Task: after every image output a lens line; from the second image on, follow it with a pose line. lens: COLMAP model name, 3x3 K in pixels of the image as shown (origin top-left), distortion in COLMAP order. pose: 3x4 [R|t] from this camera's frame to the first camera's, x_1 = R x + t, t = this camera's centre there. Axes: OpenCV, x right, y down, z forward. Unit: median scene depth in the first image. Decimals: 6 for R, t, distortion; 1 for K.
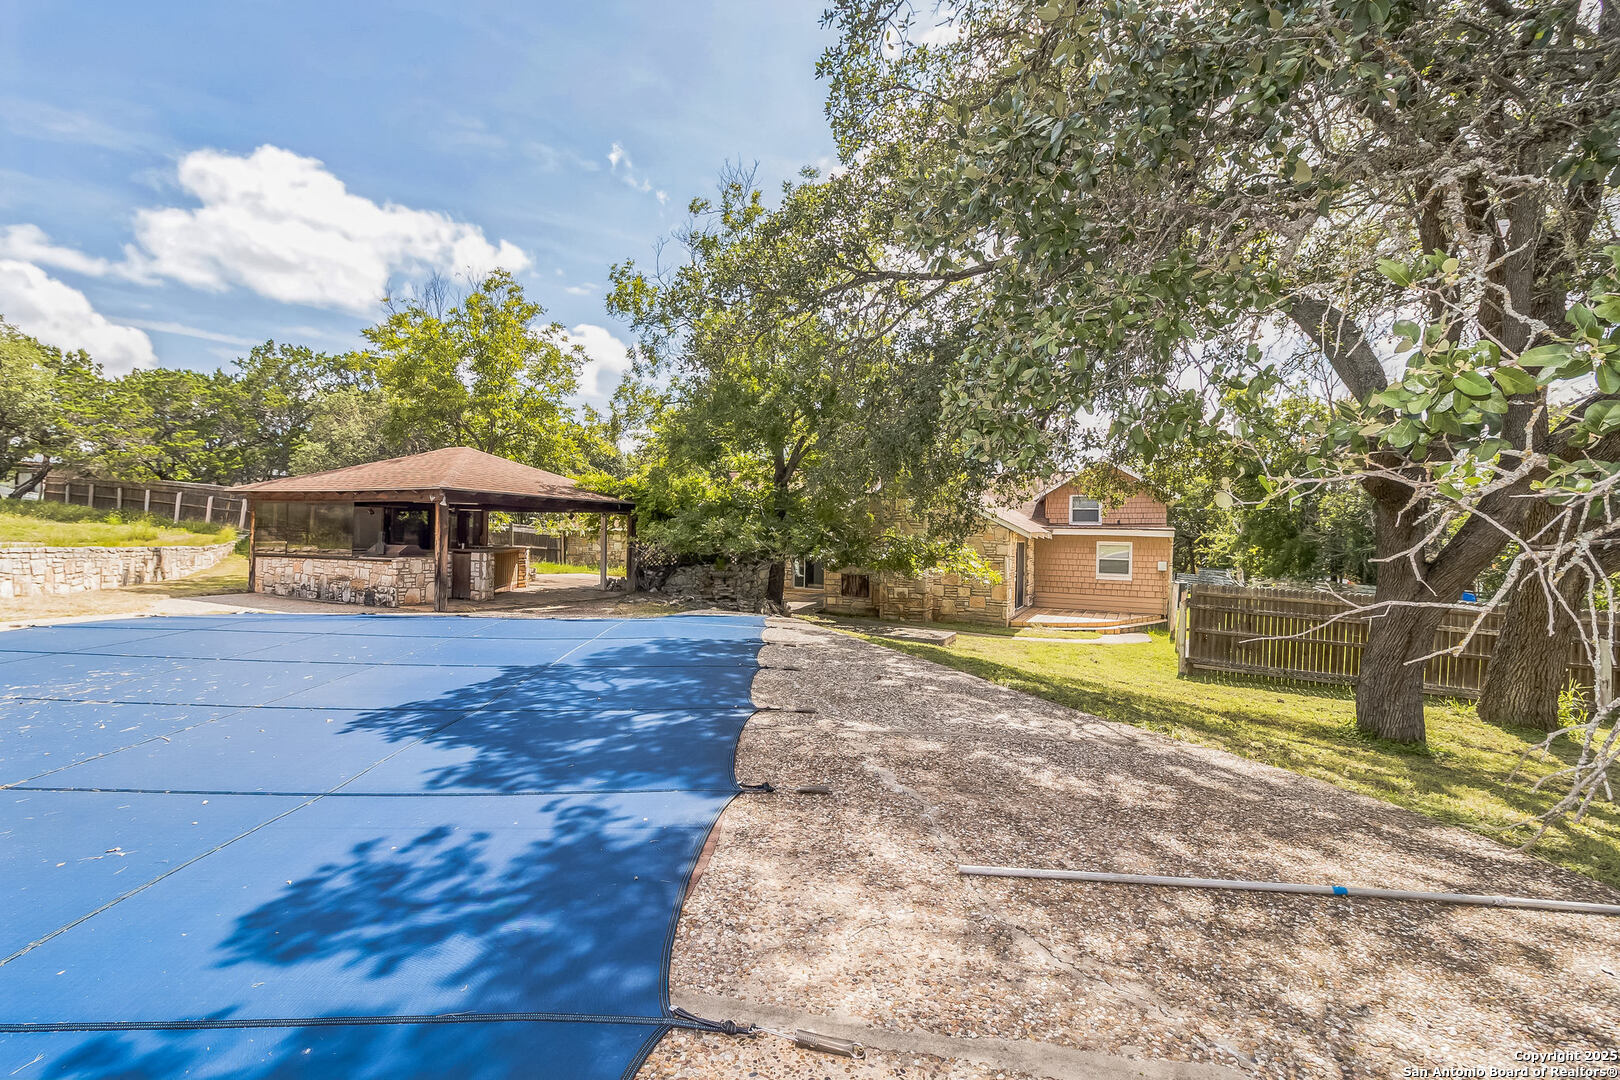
lens RADIAL K [[744.2, 0, 809.2], [0, 744.2, 548.9], [0, 0, 1]] dist [-0.001803, -0.000053]
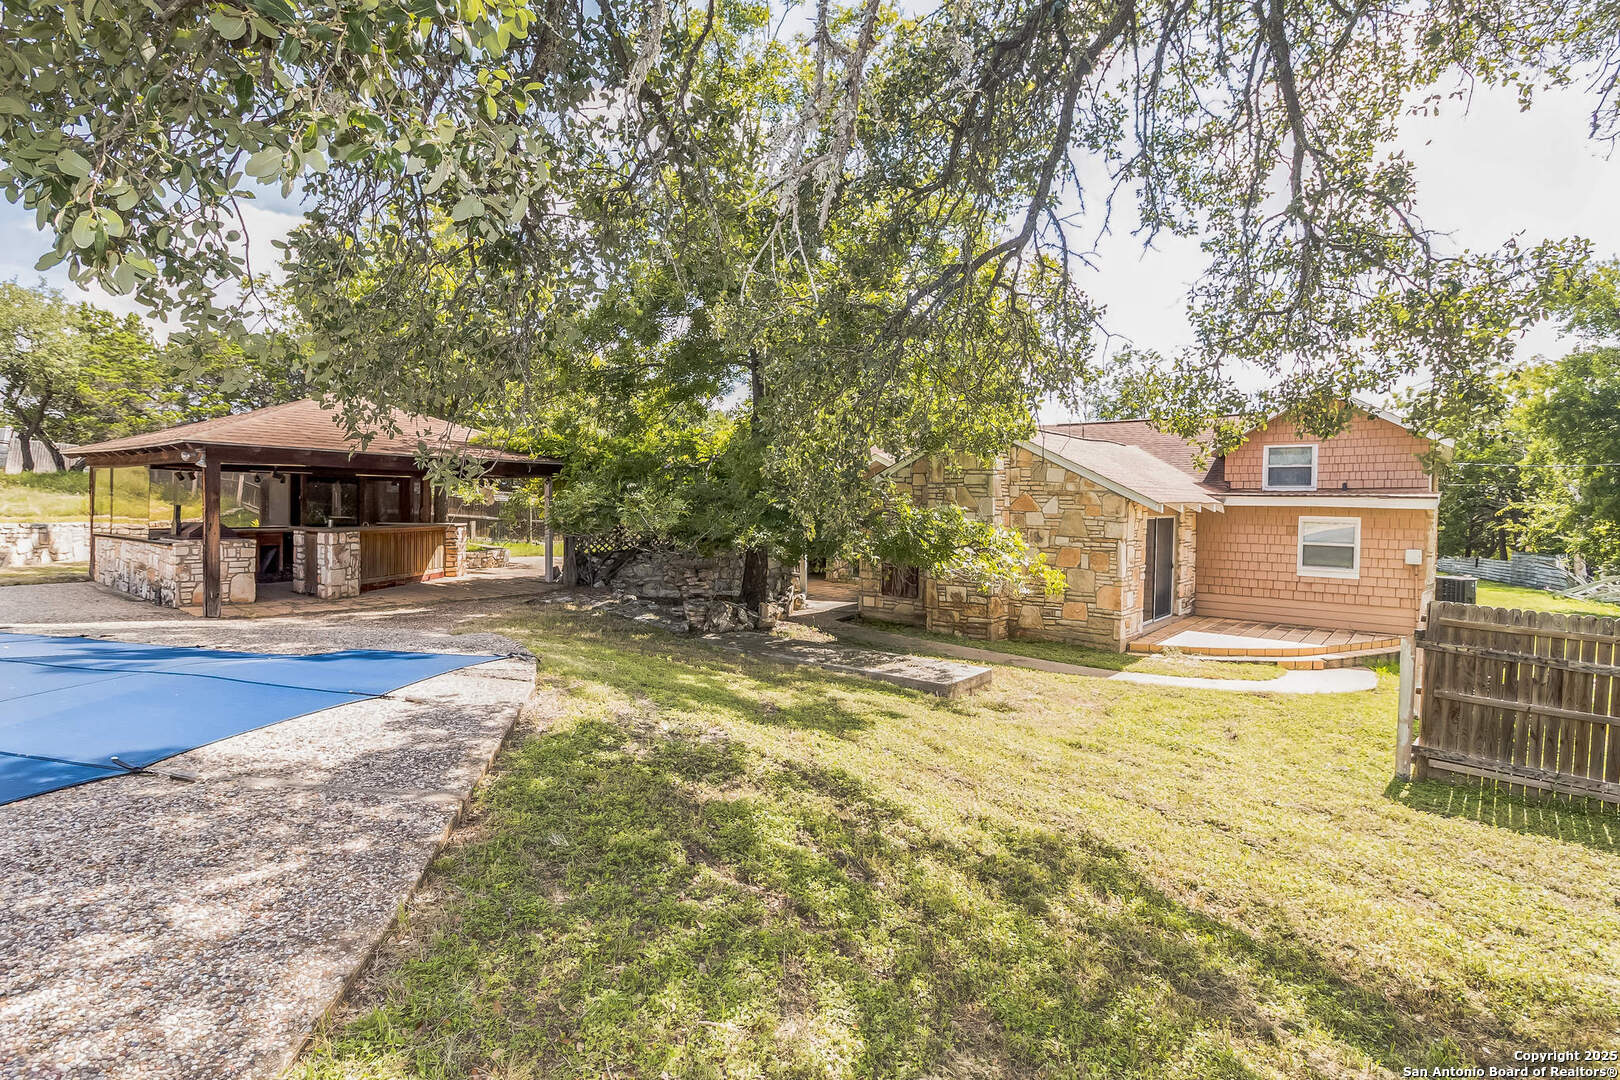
lens RADIAL K [[834.8, 0, 810.8], [0, 834.8, 529.1], [0, 0, 1]] dist [0.006645, 0.000435]
pose [[0.974794, 0.004957, -0.223052, 0.144348], [-0.002594, 0.999937, 0.010888, -0.005991], [0.223092, -0.010035, 0.974746, 0.216247]]
